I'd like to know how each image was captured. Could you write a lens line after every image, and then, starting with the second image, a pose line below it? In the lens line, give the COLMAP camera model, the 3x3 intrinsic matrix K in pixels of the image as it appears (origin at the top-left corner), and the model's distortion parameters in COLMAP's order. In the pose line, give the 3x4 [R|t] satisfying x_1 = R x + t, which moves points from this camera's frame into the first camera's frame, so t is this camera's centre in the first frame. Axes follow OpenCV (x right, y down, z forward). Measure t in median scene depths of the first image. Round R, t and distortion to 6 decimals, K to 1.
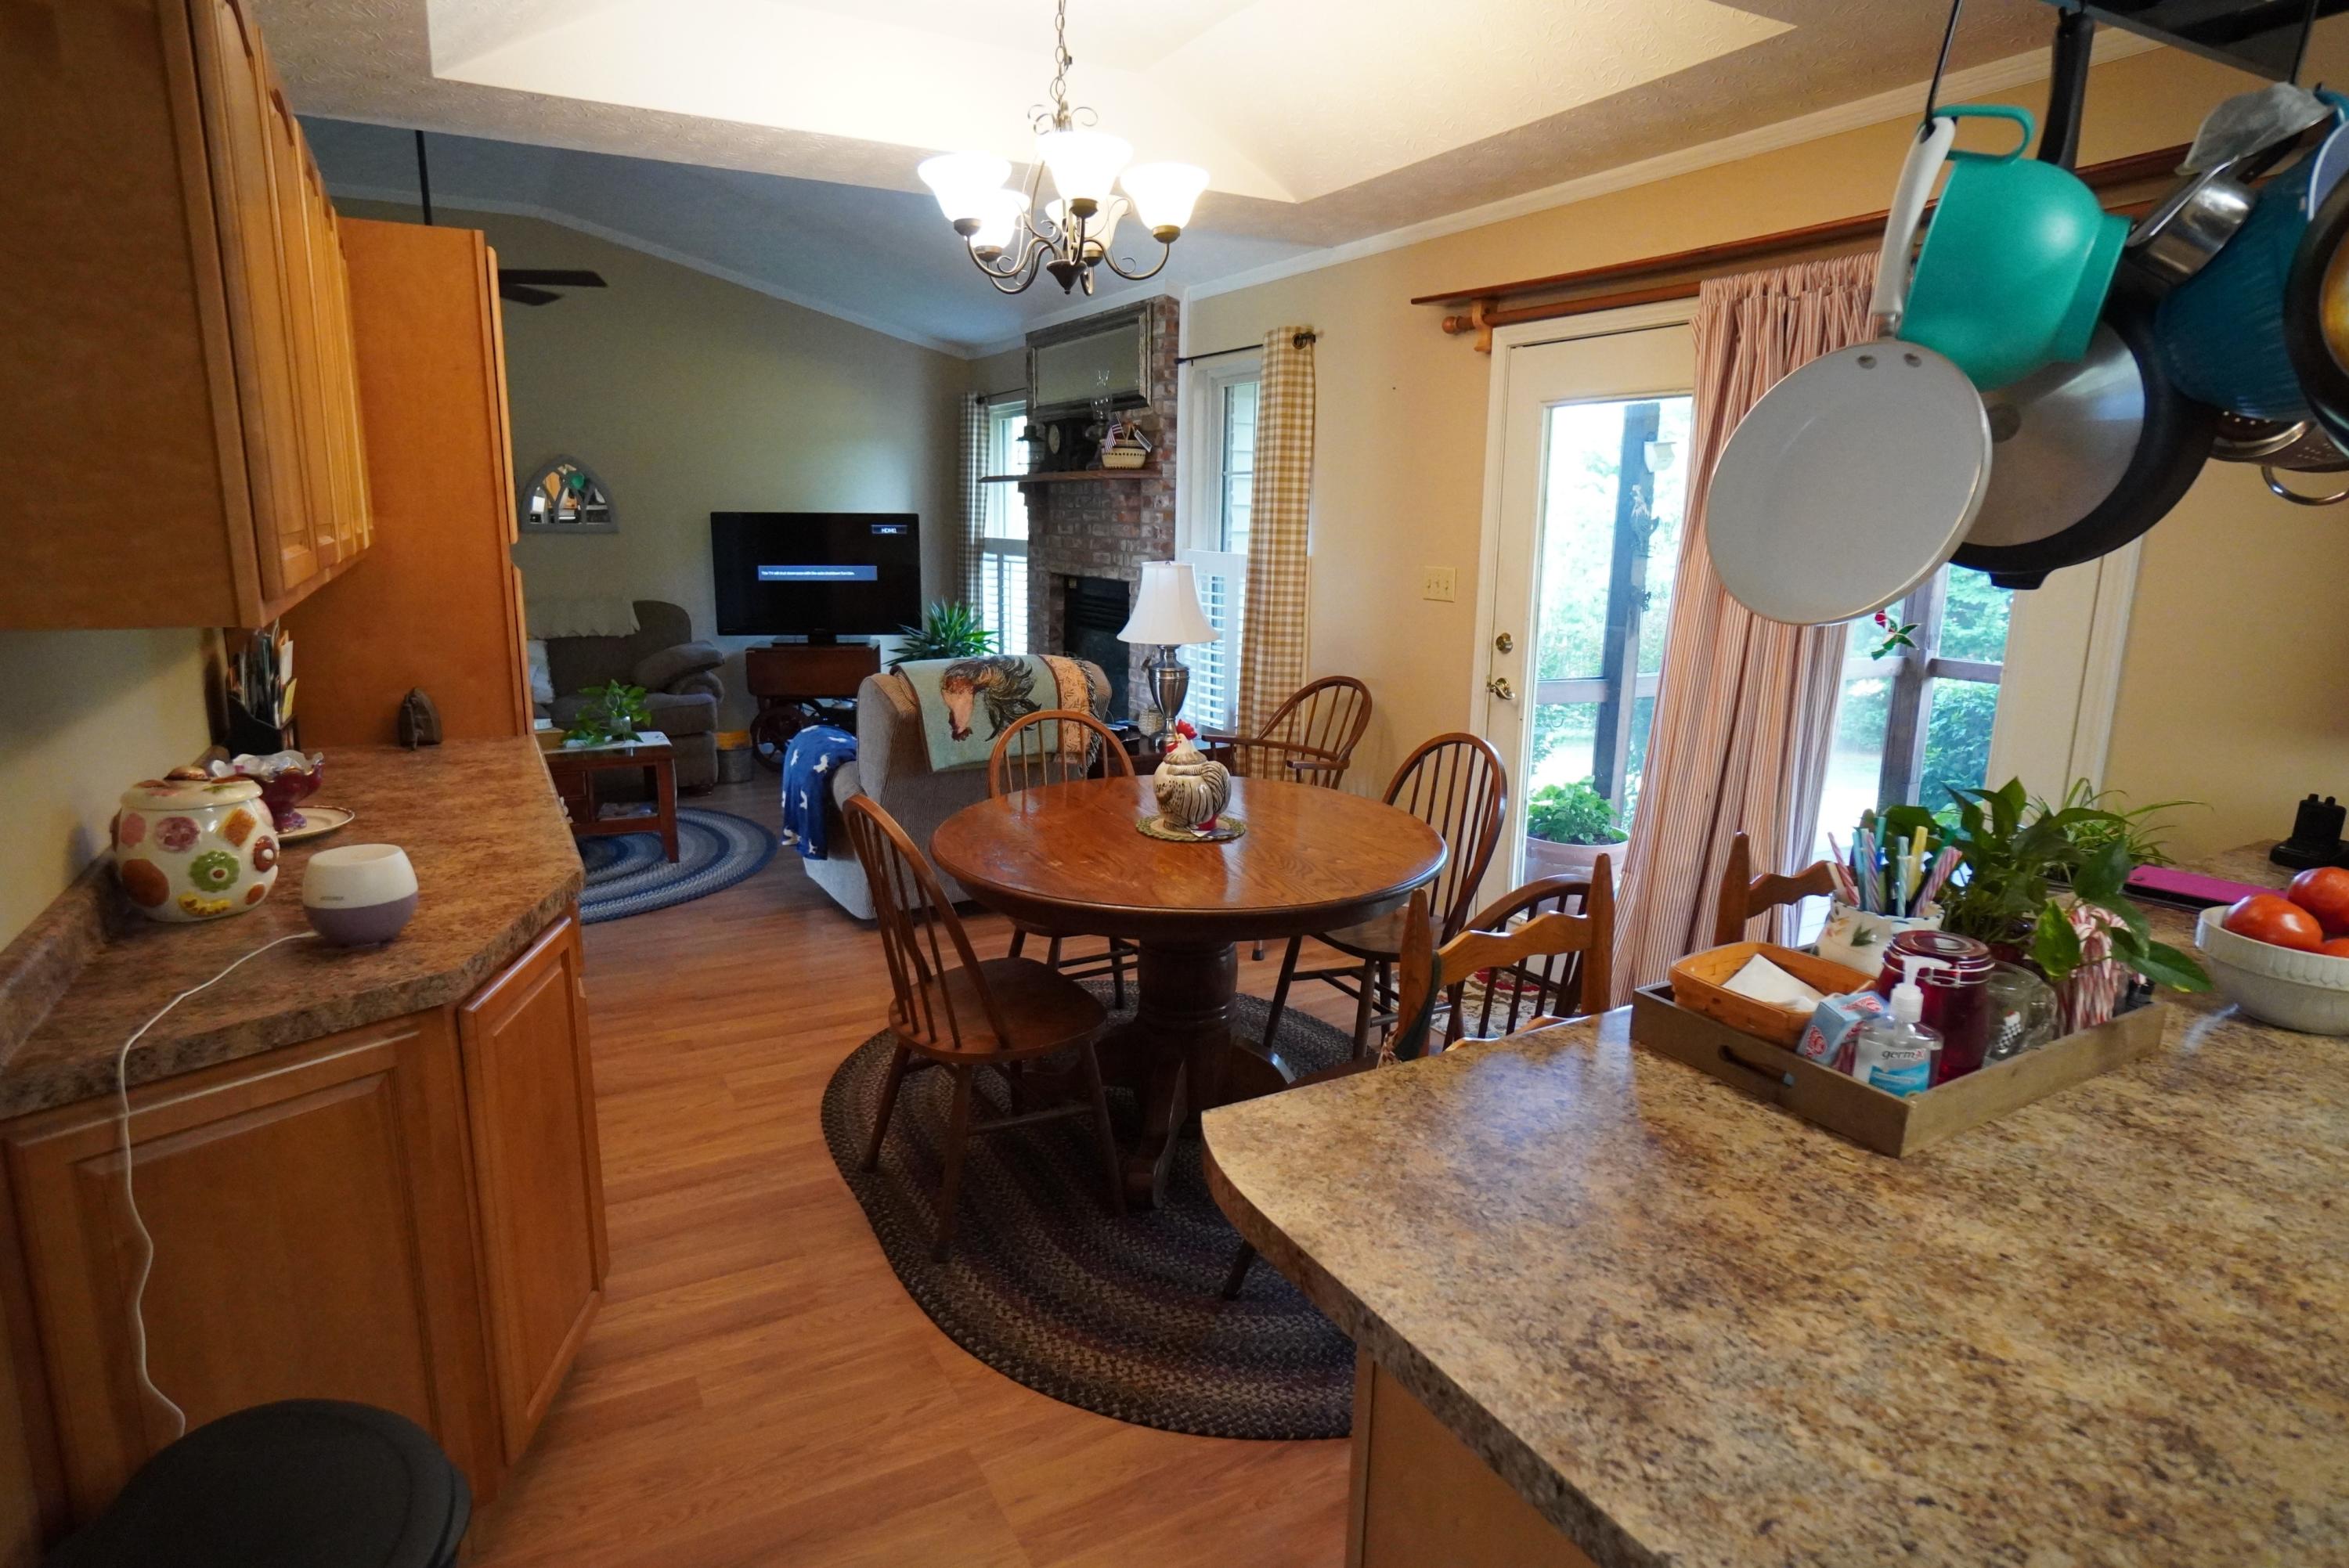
lens RADIAL K [[1293.9, 0, 1175.0], [0, 1293.9, 790.4], [0, 0, 1]] dist [-0.026549, 0.013150]
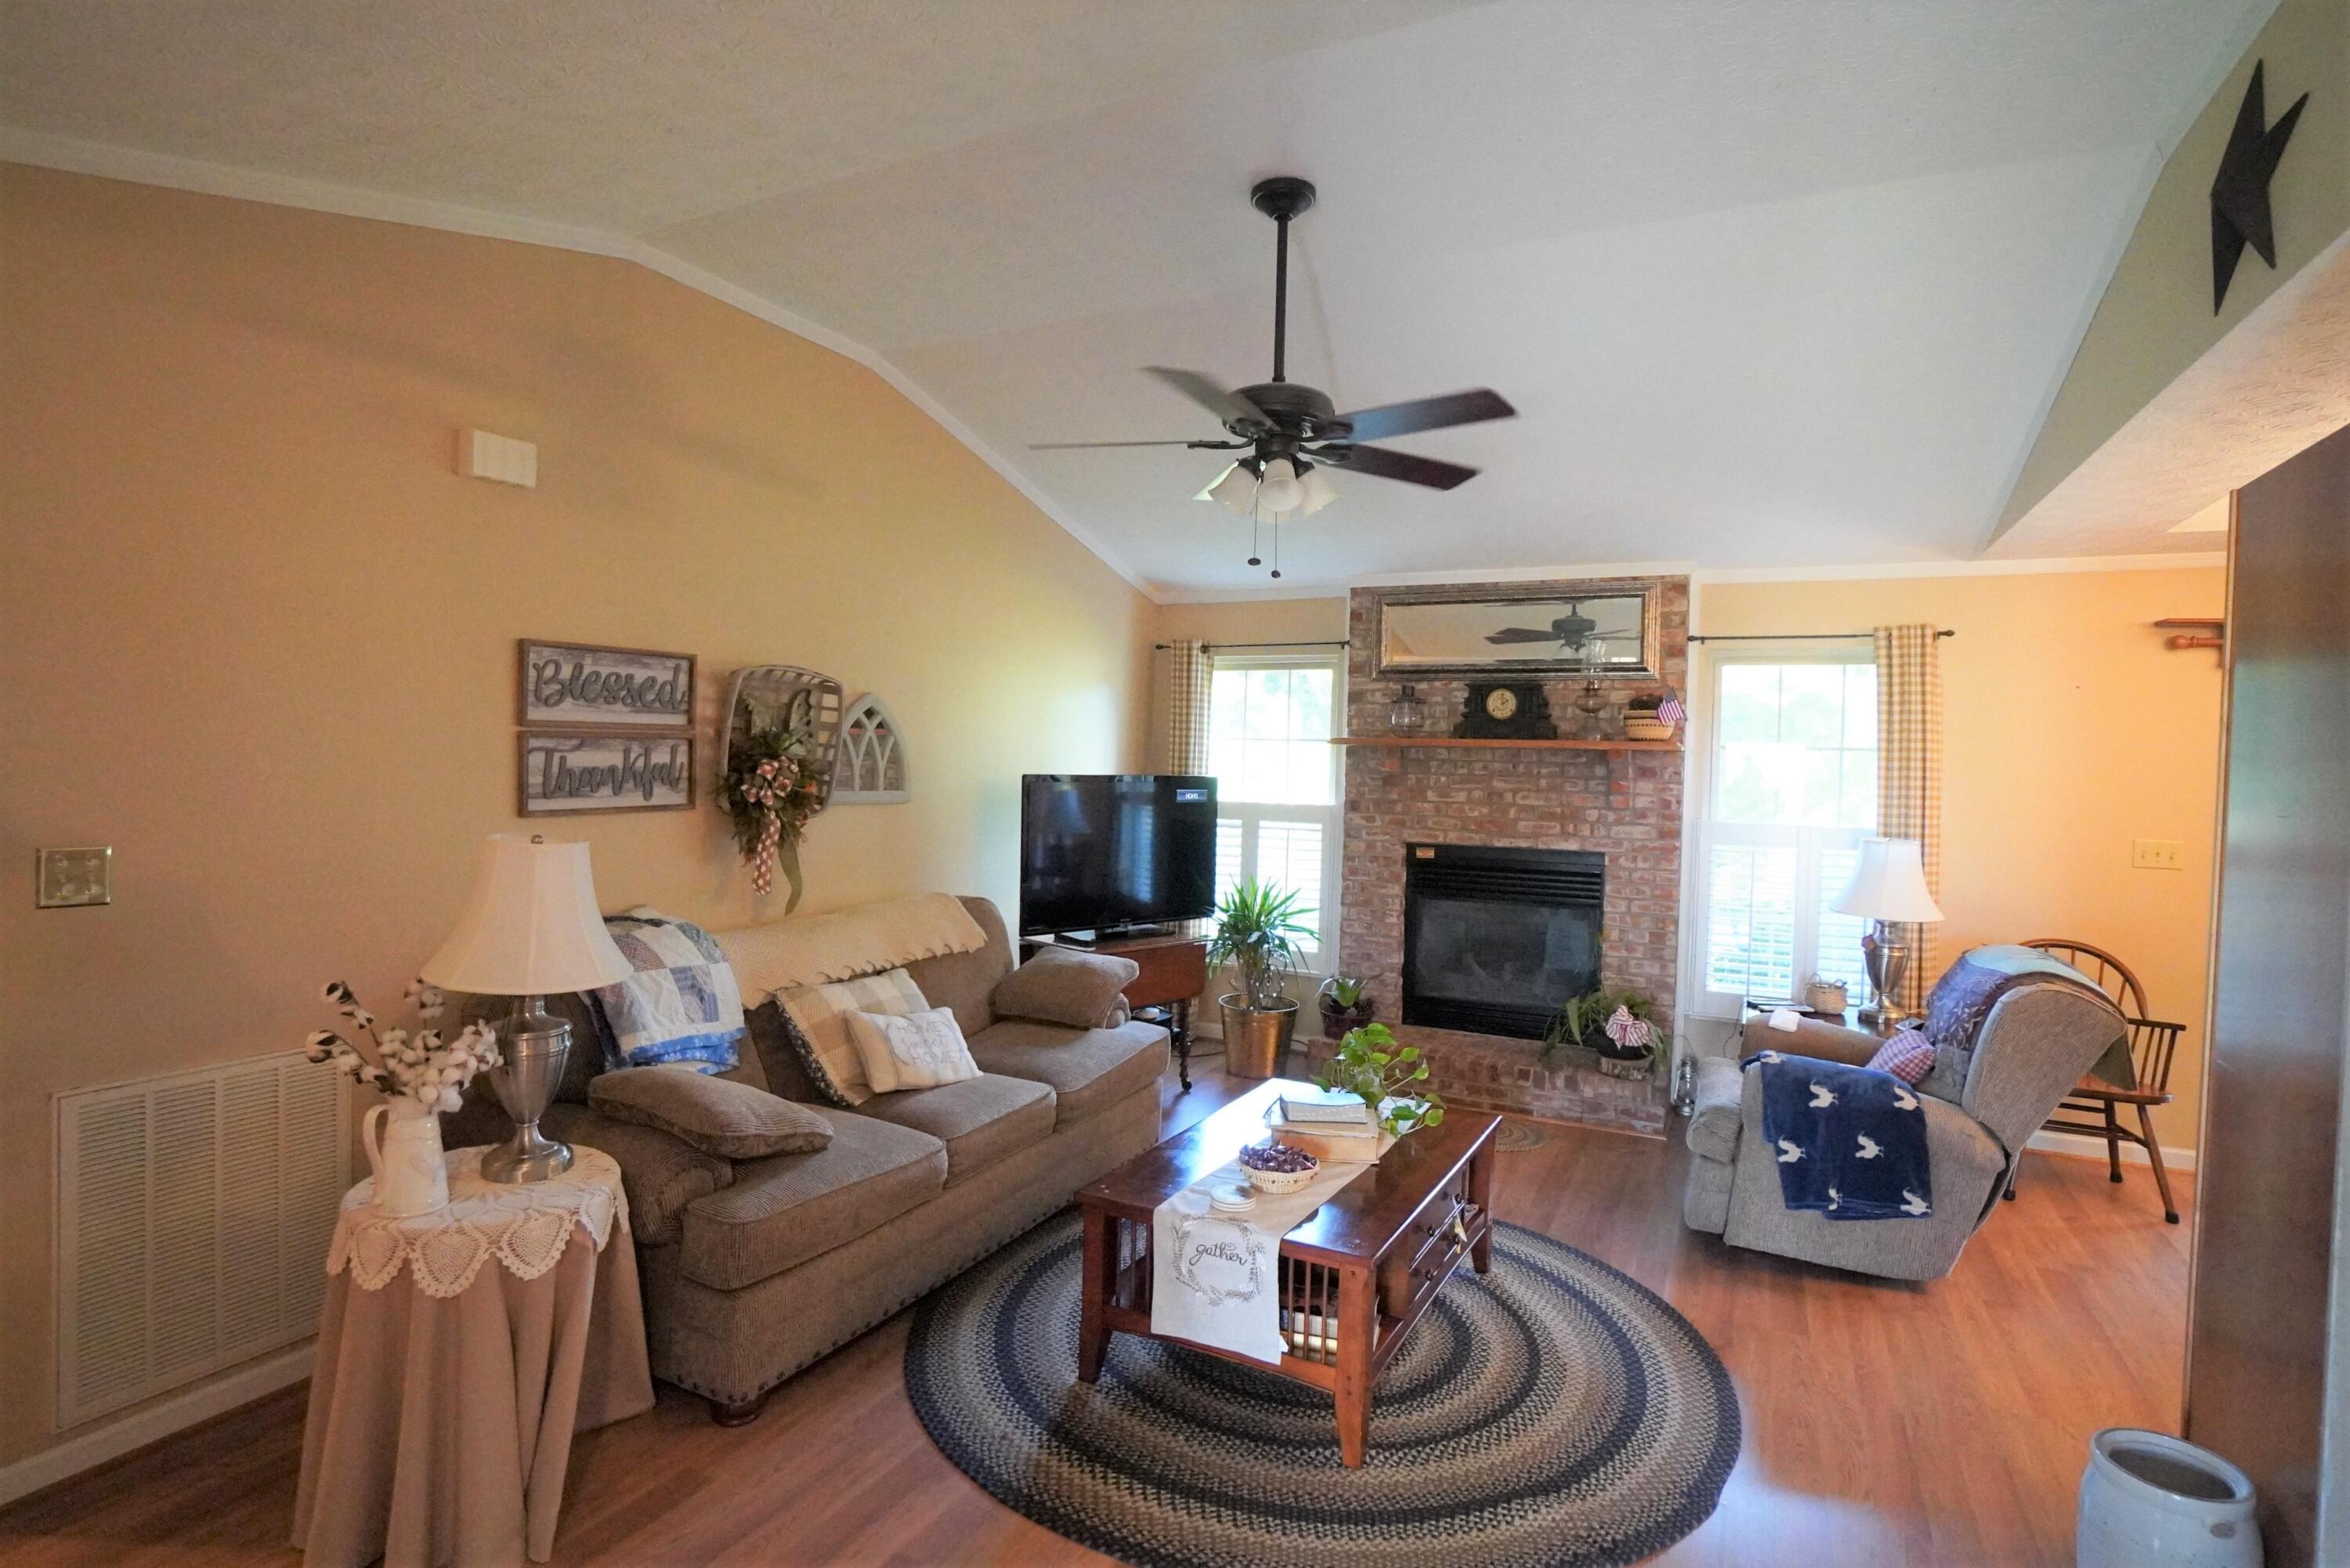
lens RADIAL K [[1169.7, 0, 1170.6], [0, 1169.7, 784.9], [0, 0, 1]] dist [-0.022618, -0.000962]
pose [[0.820836, -0.001336, 0.571163, -3.946868], [0.104728, 0.983395, -0.148207, -0.578190], [-0.561481, 0.181470, 0.807346, 2.340834]]
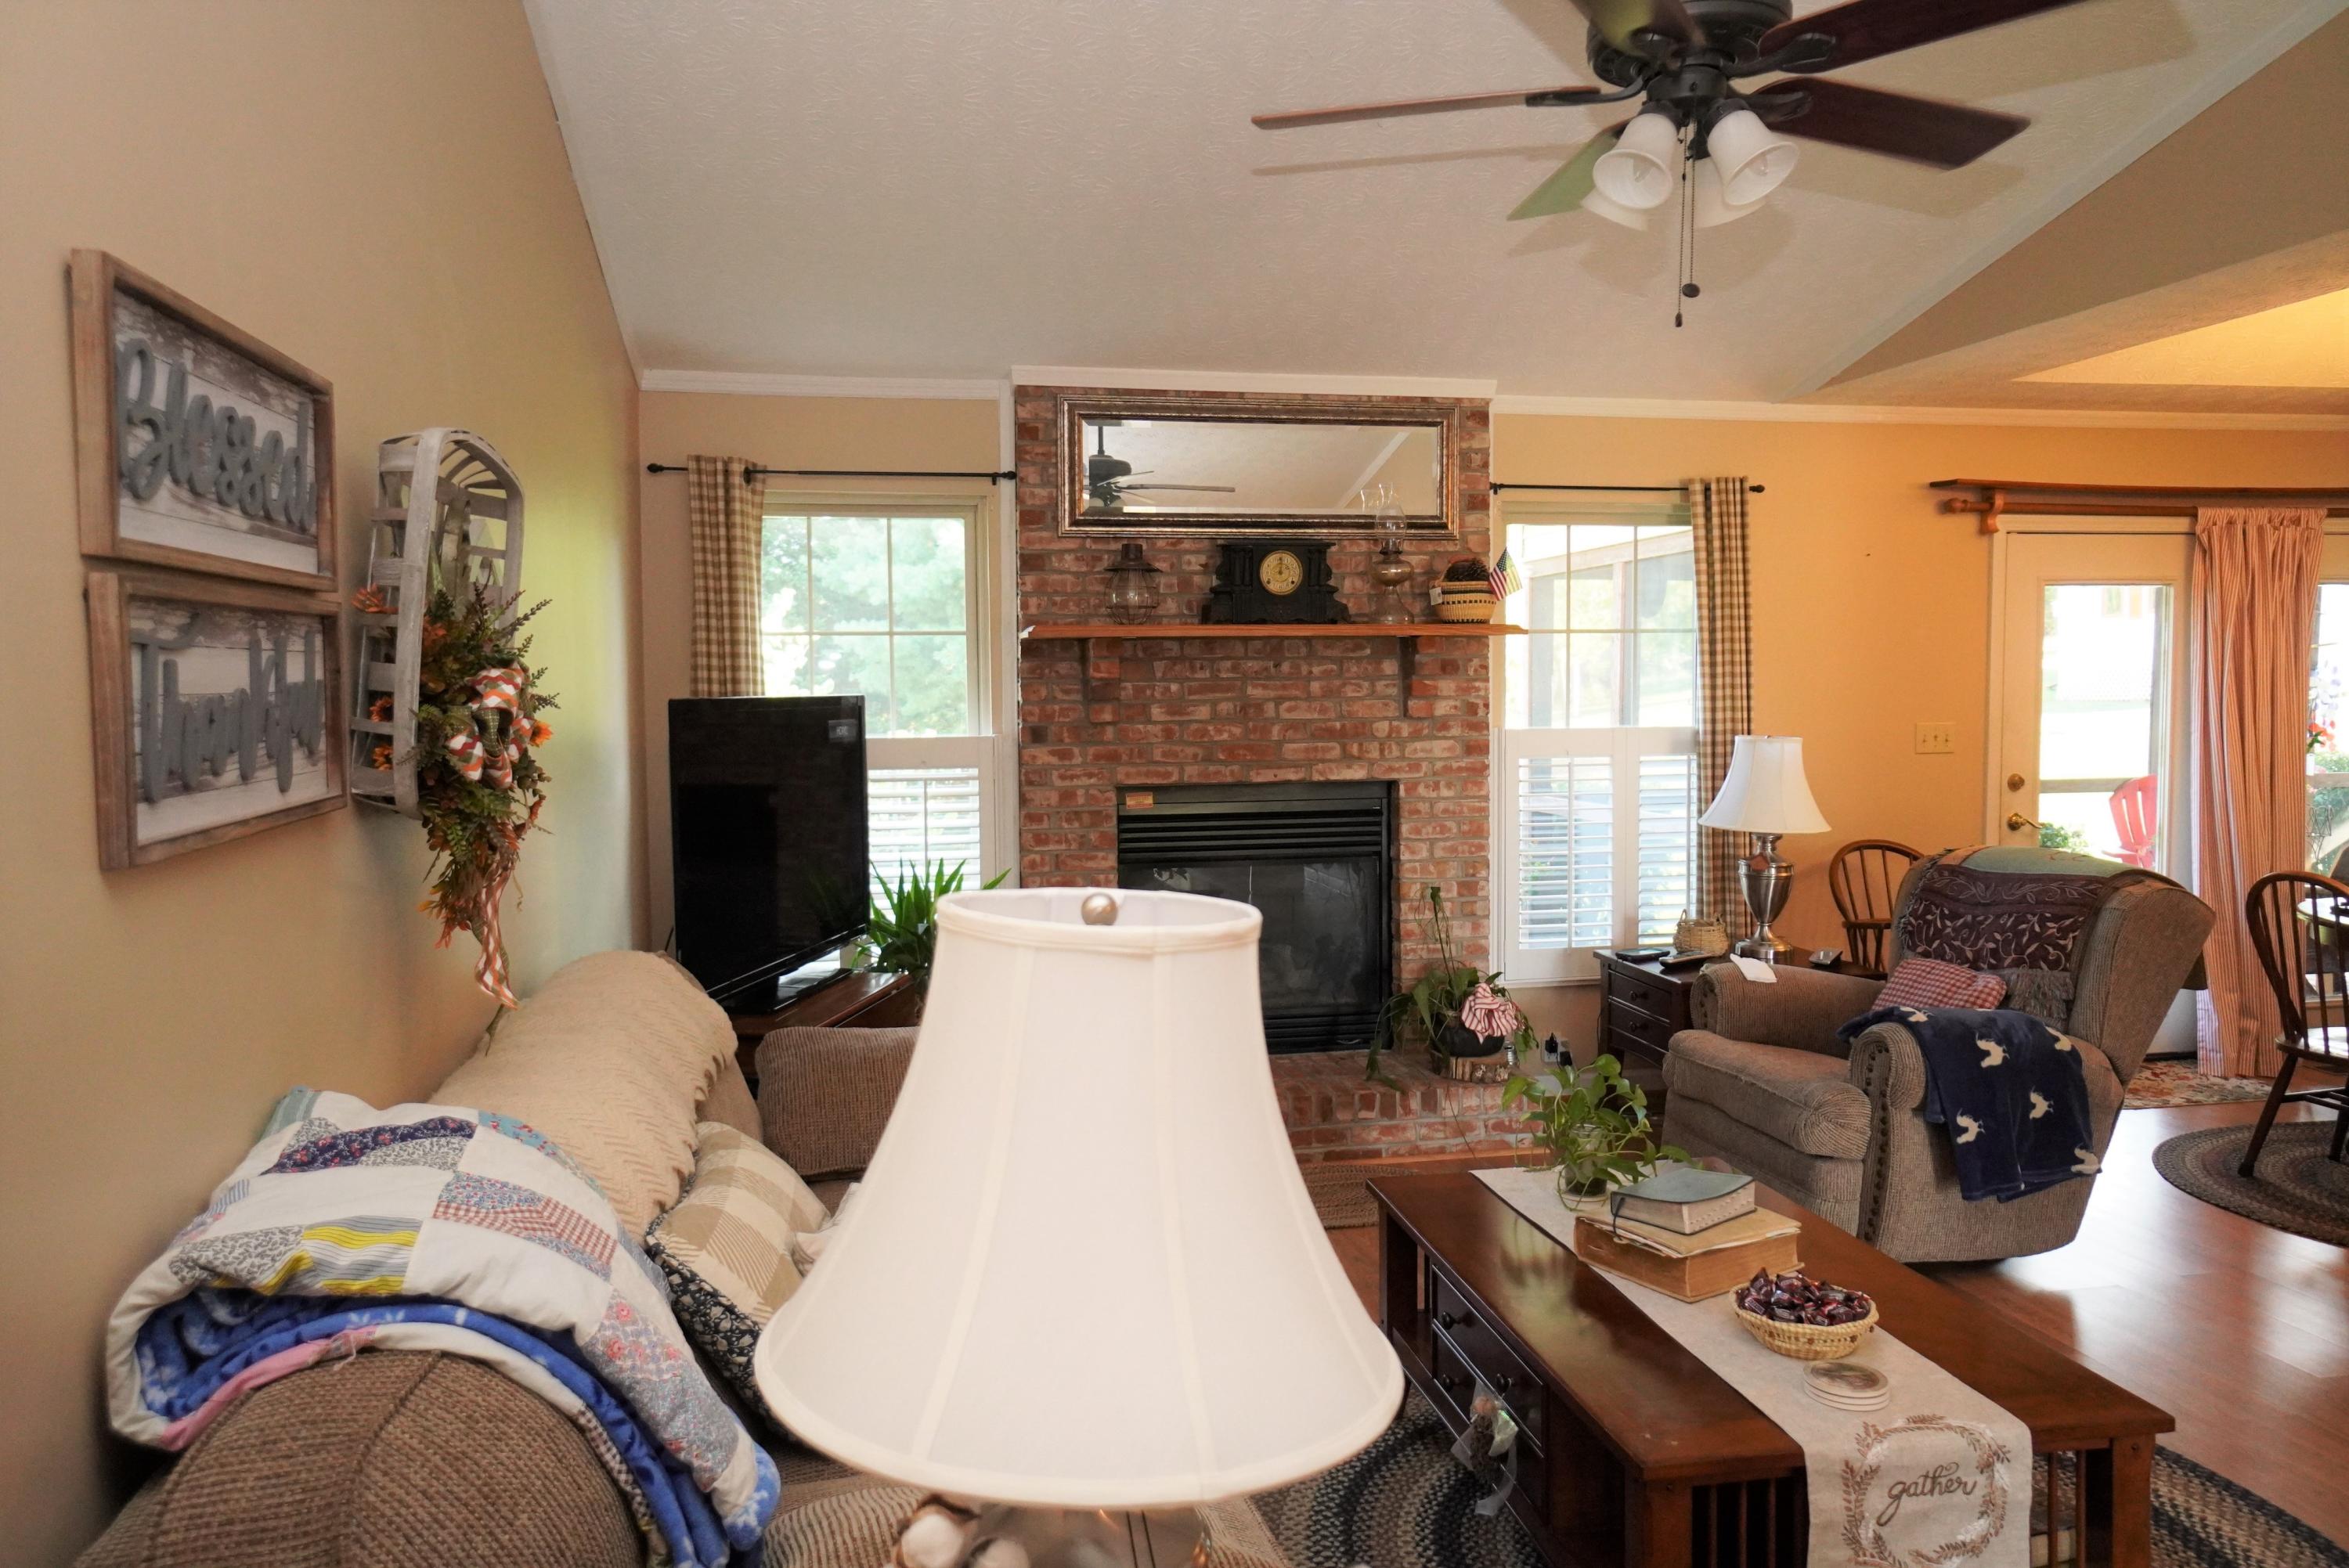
lens RADIAL K [[1611.1, 0, 1142.8], [0, 1611.1, 780.3], [0, 0, 1]] dist [0.001614, -0.002247]
pose [[0.308296, -0.067349, 0.948903, -4.475075], [0.215447, 0.976515, -0.000689, -0.947125], [-0.926572, 0.204651, 0.315566, 4.244876]]
